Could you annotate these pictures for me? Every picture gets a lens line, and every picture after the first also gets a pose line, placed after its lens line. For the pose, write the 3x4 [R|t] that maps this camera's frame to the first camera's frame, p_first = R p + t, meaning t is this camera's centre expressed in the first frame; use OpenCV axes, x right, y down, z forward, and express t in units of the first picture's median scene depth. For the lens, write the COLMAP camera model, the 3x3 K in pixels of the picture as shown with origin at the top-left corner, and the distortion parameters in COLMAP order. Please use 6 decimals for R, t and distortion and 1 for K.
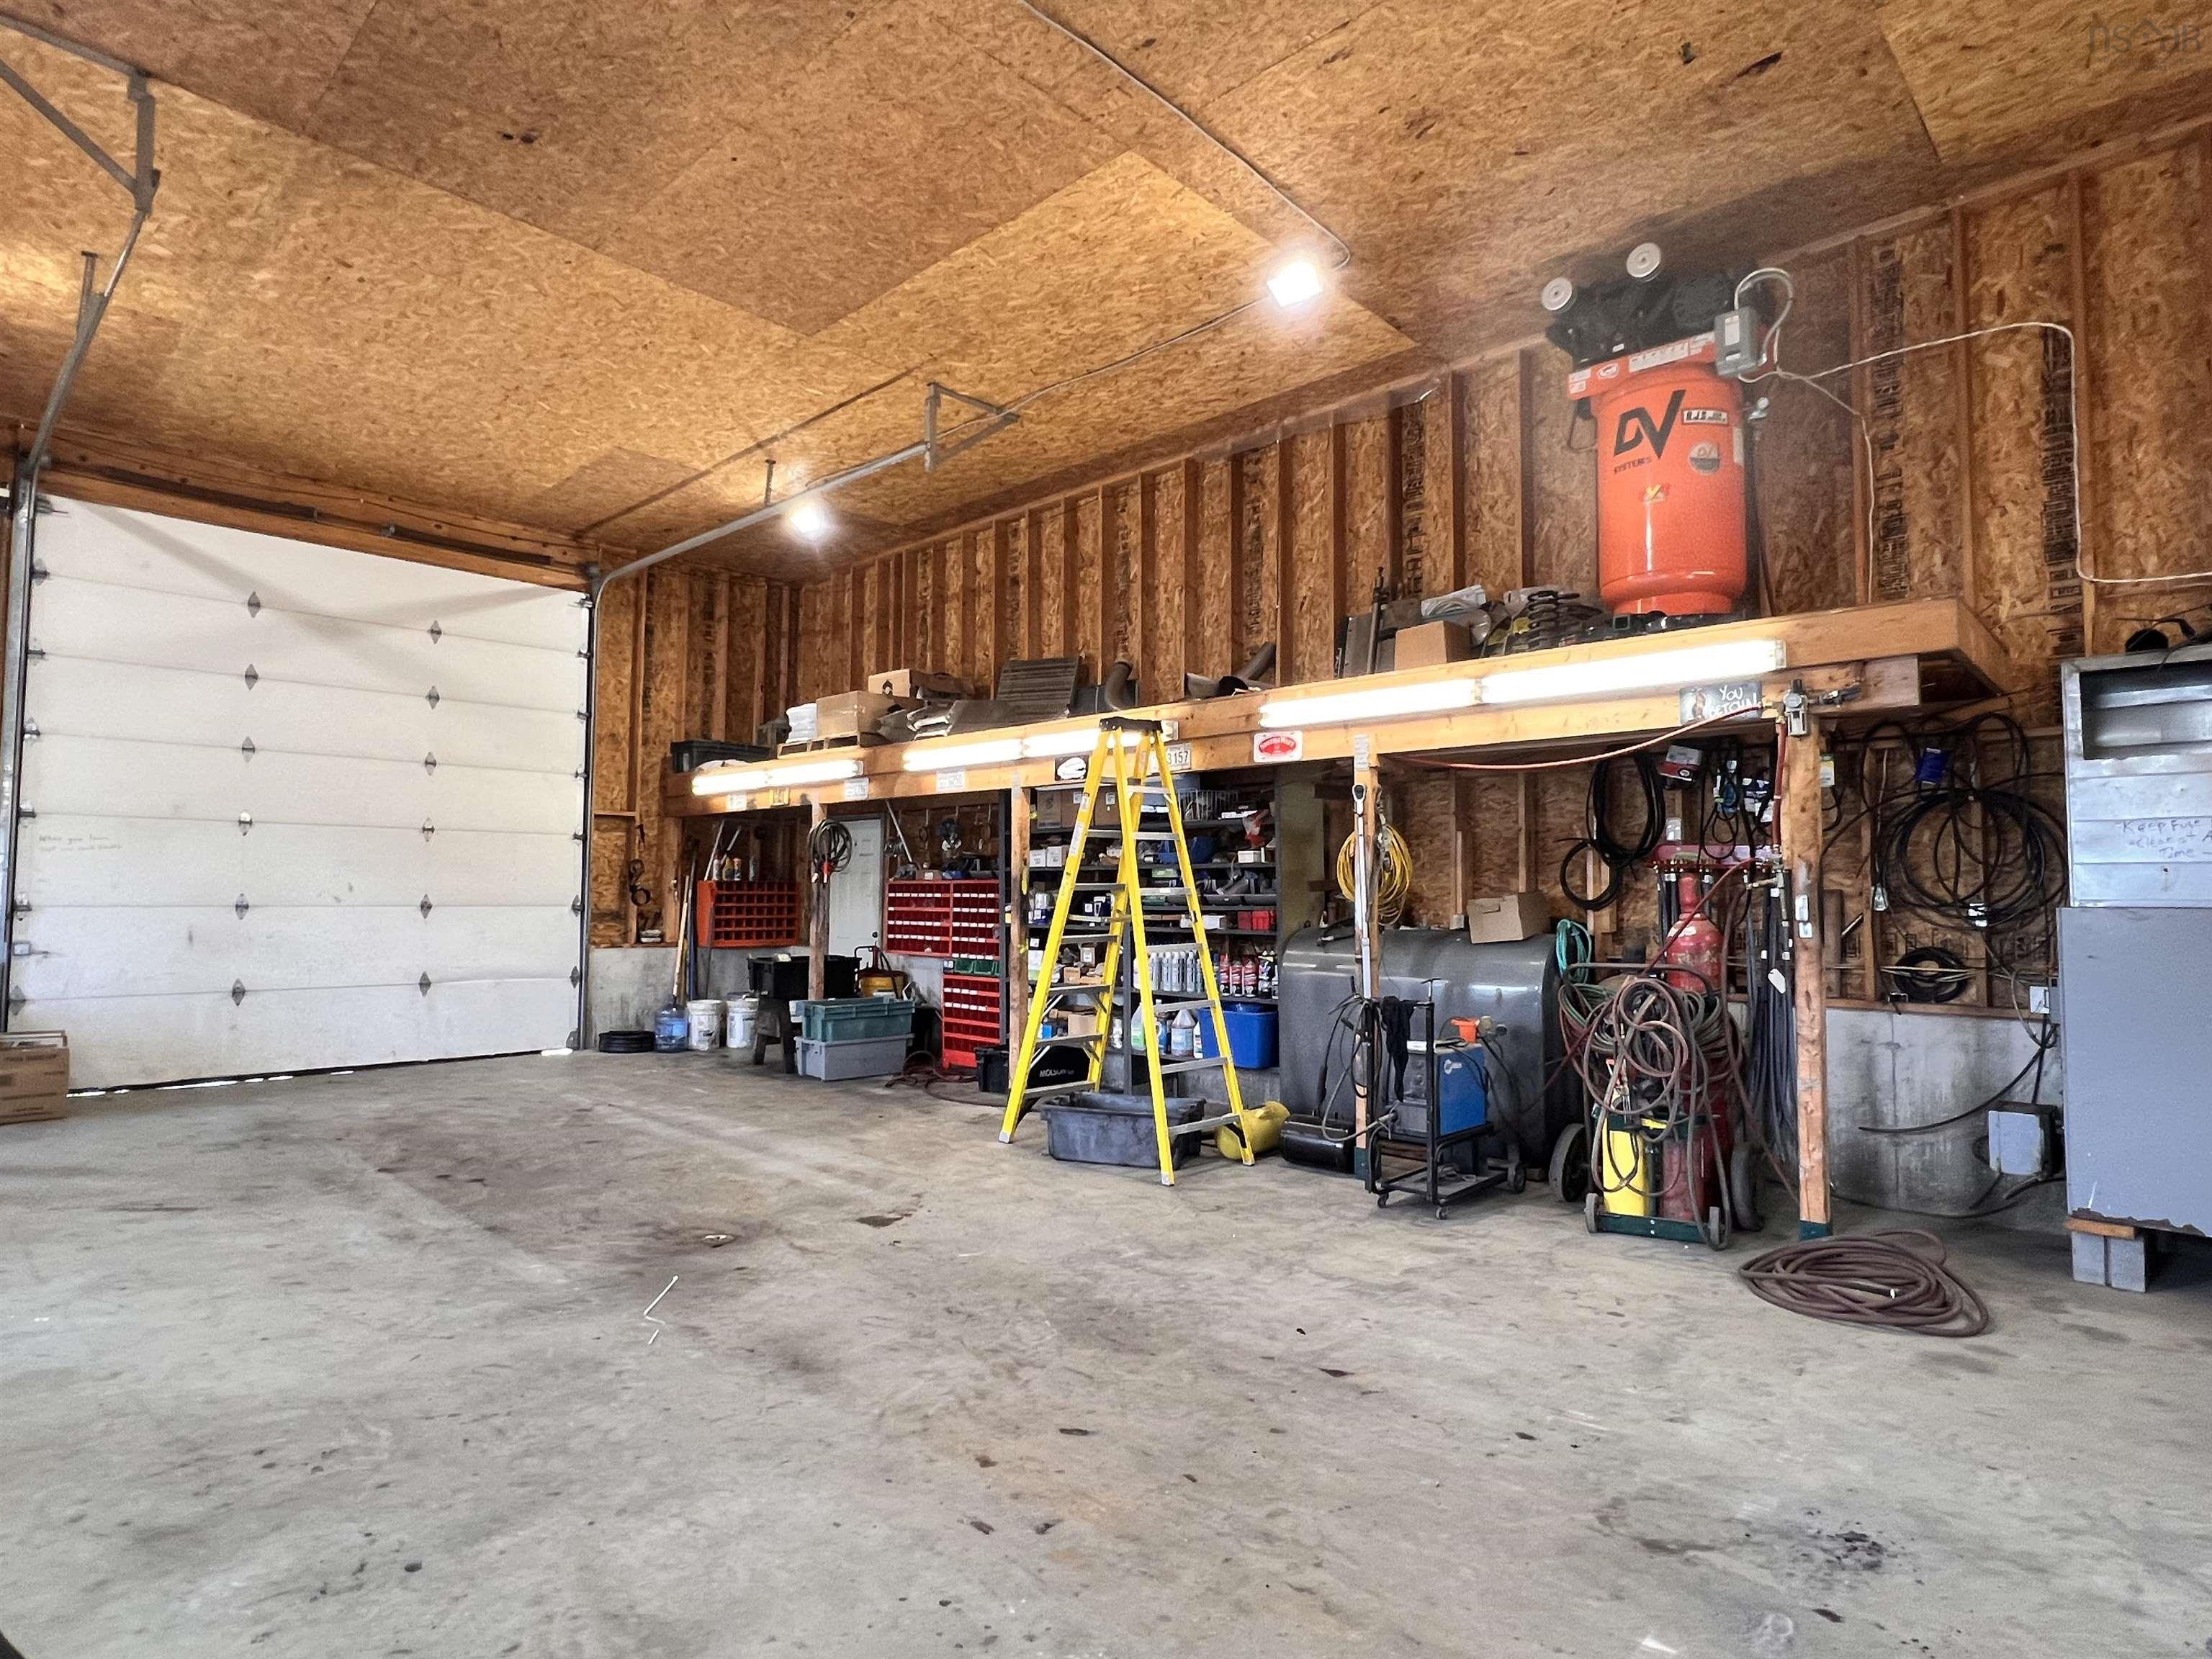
lens RADIAL K [[1205.0, 0, 1106.0], [0, 1205.0, 829.5], [0, 0, 1]] dist [0.002613, 0.001550]
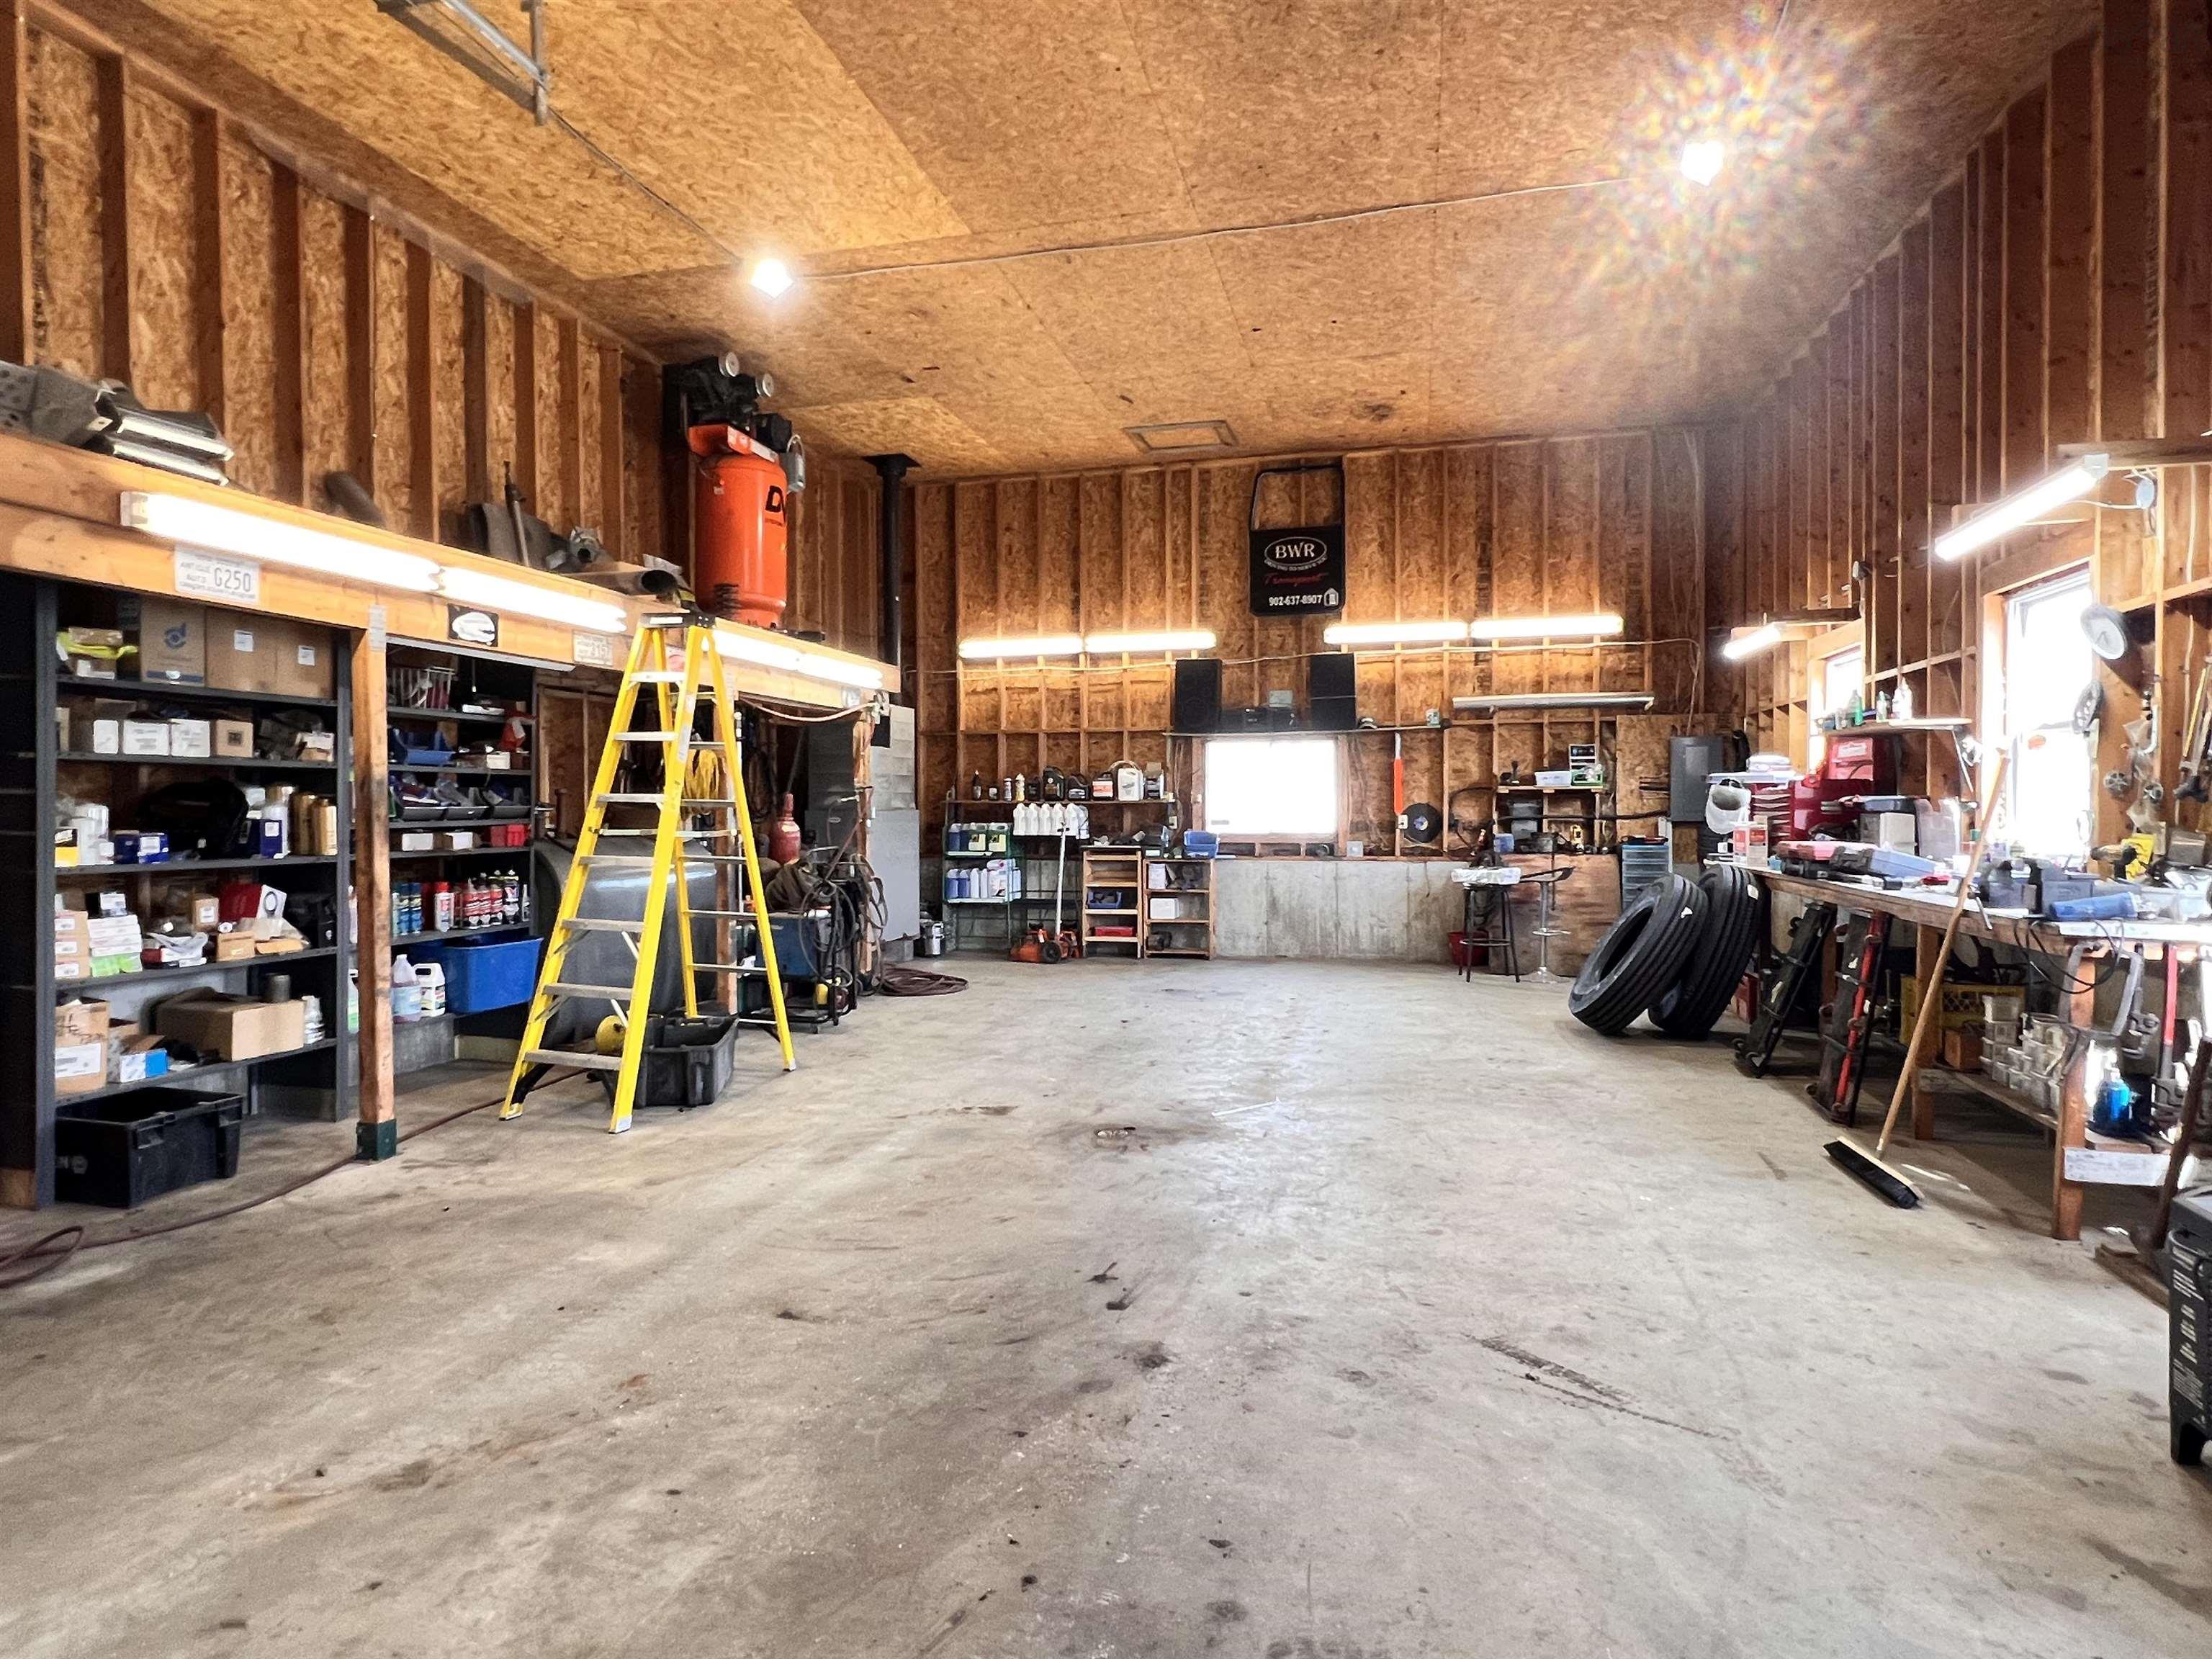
lens RADIAL K [[1202.8, 0, 1106.0], [0, 1202.8, 829.5], [0, 0, 1]] dist [-0.000007, -0.000046]
pose [[-0.494447, -0.018835, 0.869004, -1.183408], [-0.046746, 0.998895, -0.004948, 0.076776], [-0.867950, -0.043069, -0.494781, 1.482110]]
